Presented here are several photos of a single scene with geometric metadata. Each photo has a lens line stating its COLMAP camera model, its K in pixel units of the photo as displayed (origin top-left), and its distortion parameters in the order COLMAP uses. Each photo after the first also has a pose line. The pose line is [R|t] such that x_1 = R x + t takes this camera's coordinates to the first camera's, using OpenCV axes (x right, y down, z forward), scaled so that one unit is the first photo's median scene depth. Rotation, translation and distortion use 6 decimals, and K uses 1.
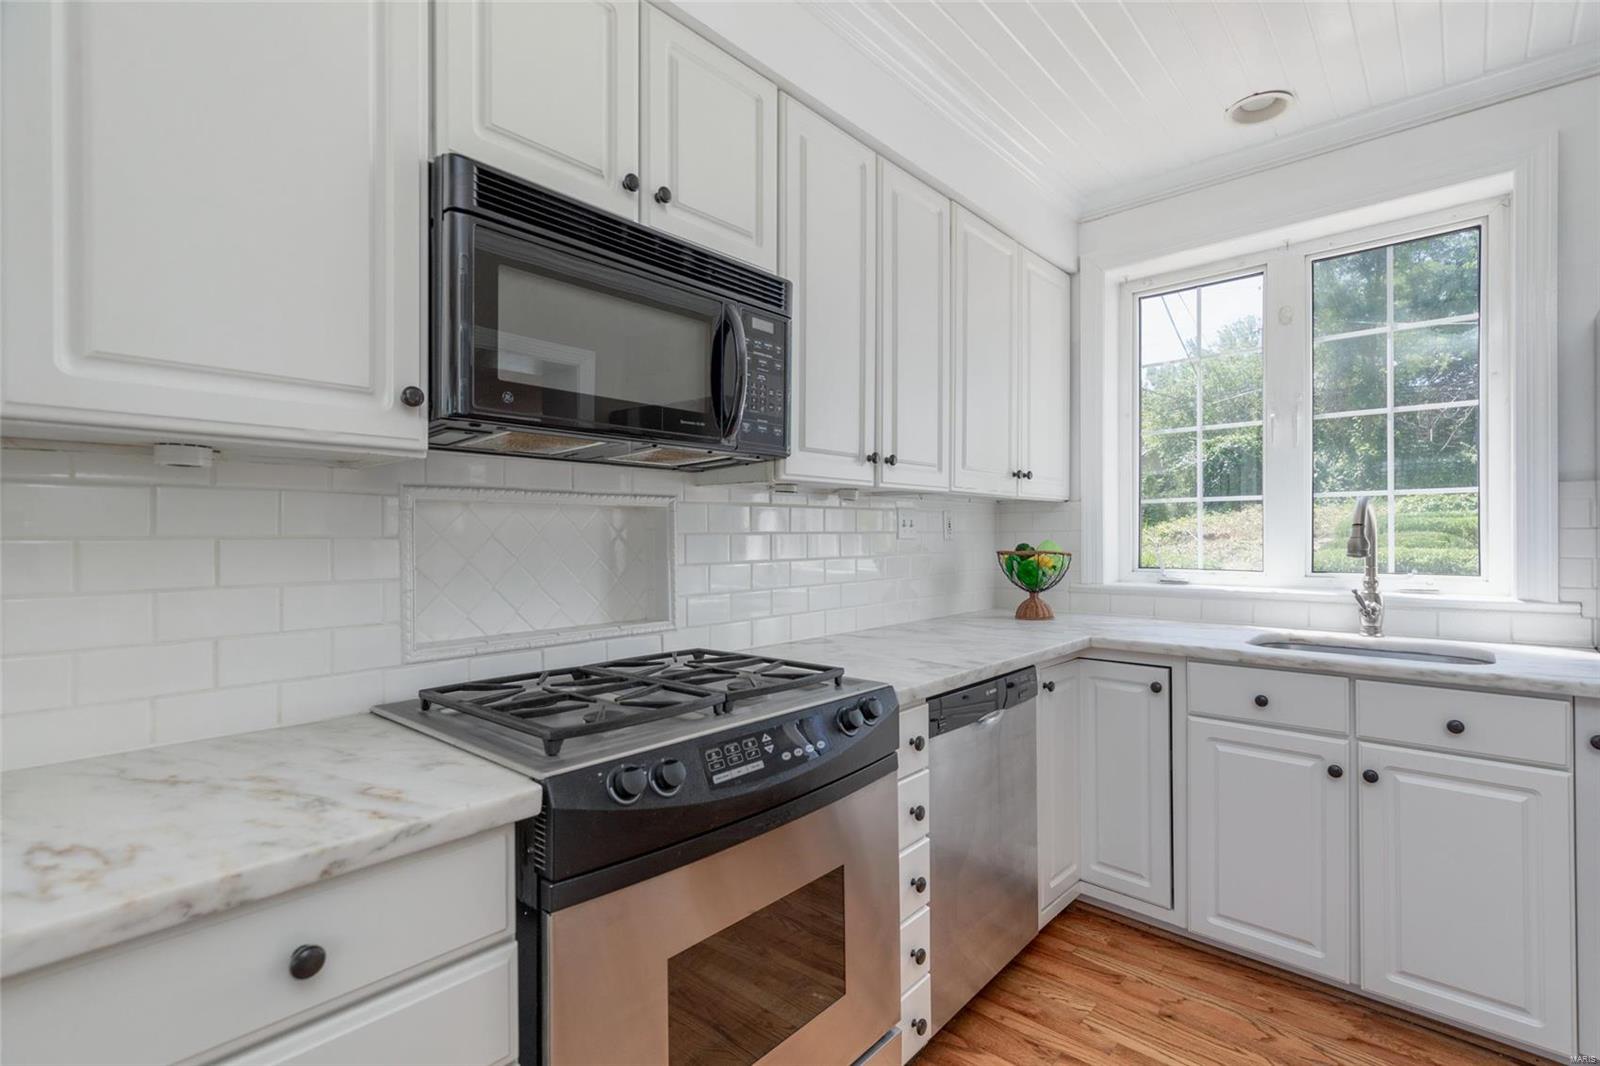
lens RADIAL K [[730.4, 0, 799.3], [0, 730.4, 528.2], [0, 0, 1]] dist [0.009349, -0.001795]
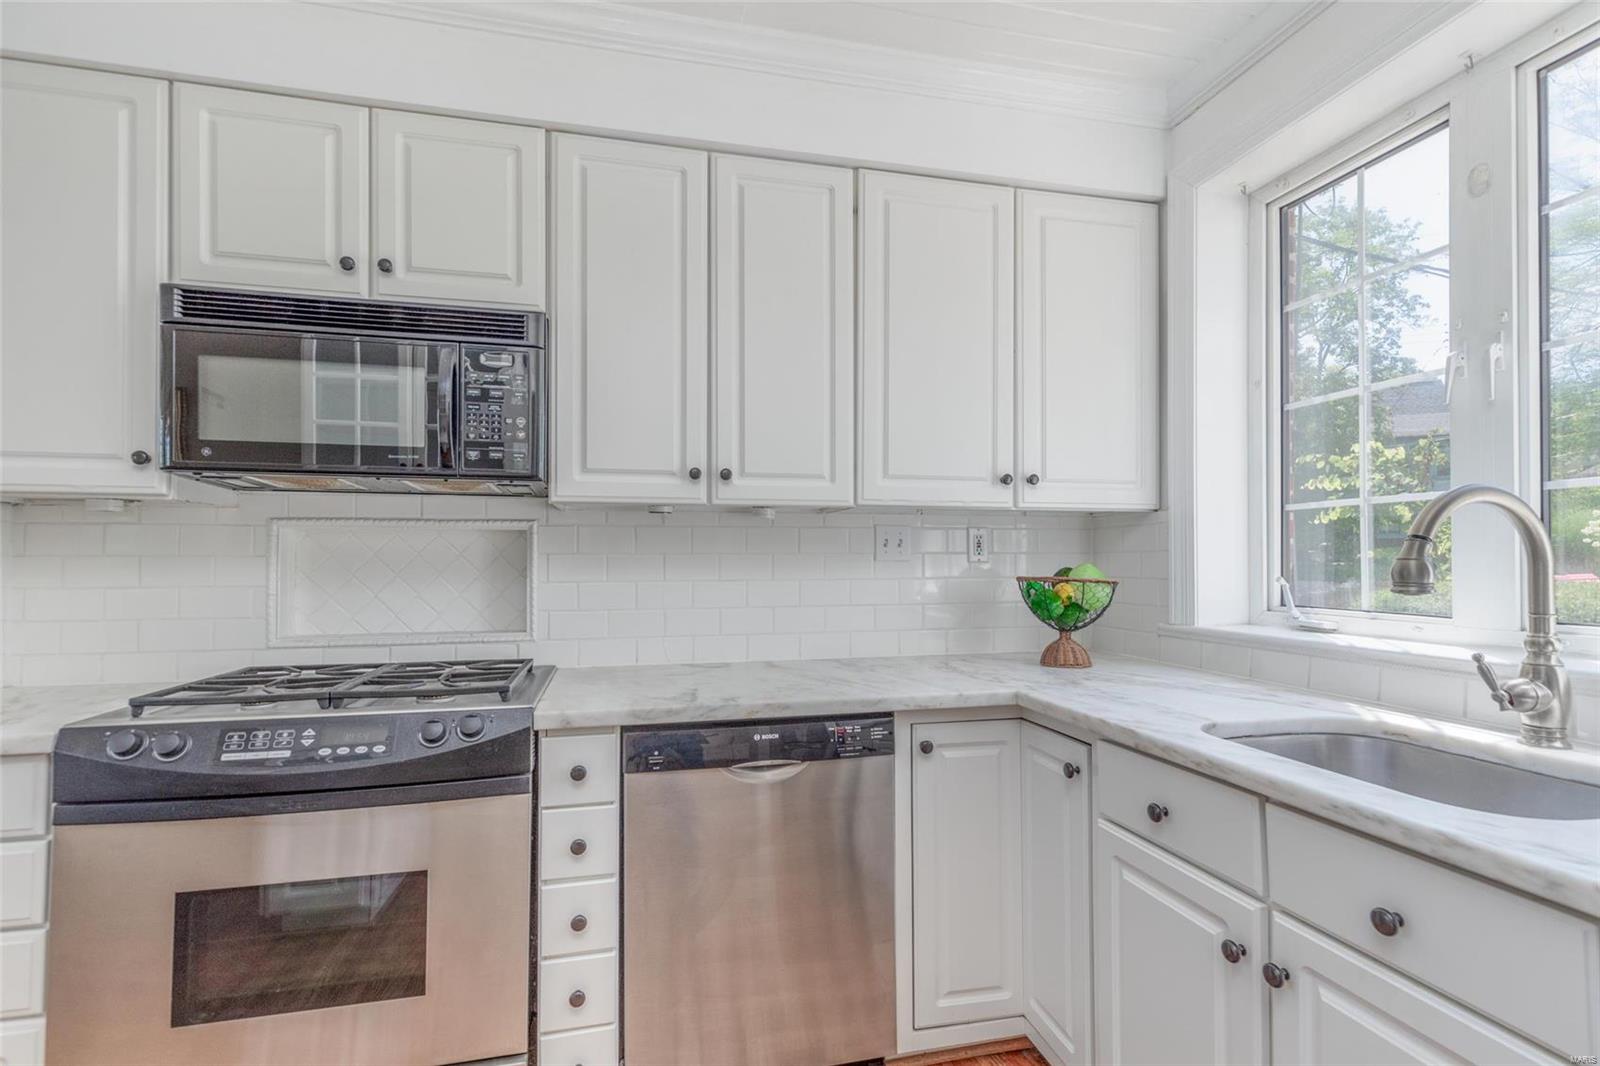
lens RADIAL K [[730.4, 0, 797.8], [0, 730.4, 543.7], [0, 0, 1]] dist [0.009349, -0.001795]
pose [[0.826131, -0.009088, -0.563404, 0.910921], [0.003265, 0.999930, -0.011341, 0.006633], [0.563468, 0.007530, 0.826103, 0.358964]]
